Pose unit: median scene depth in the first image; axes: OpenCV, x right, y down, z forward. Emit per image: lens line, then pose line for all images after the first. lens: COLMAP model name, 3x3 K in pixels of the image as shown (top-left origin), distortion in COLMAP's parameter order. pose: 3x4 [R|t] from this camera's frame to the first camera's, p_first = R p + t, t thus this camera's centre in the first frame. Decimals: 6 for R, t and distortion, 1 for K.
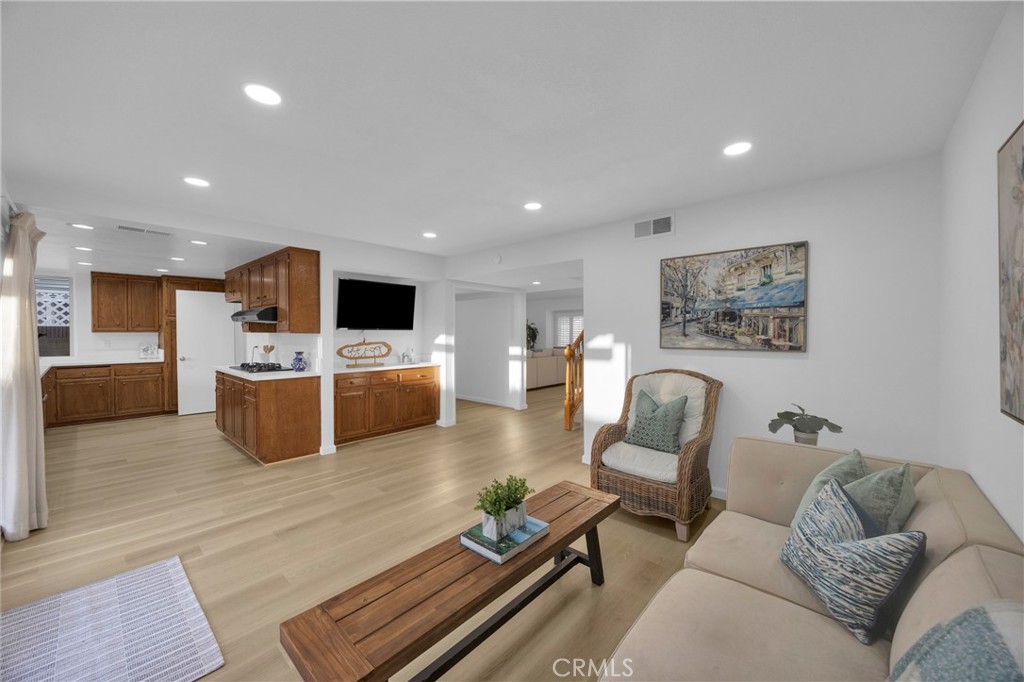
lens RADIAL K [[385.0, 0, 515.8], [0, 385.0, 340.0], [0, 0, 1]] dist [-0.007921, 0.000896]
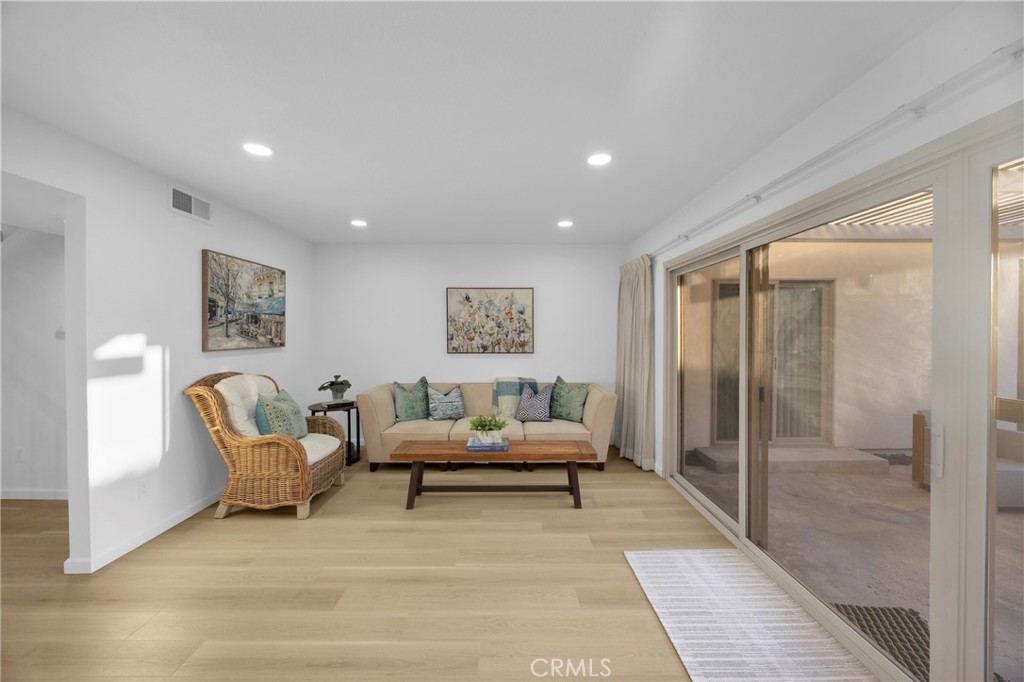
lens RADIAL K [[385.0, 0, 514.4], [0, 385.0, 338.3], [0, 0, 1]] dist [-0.007921, 0.000896]
pose [[-0.673127, -0.010089, 0.739458, -0.509615], [0.009755, 0.999699, 0.022519, -0.014324], [-0.739462, 0.022372, -0.672826, 0.746284]]
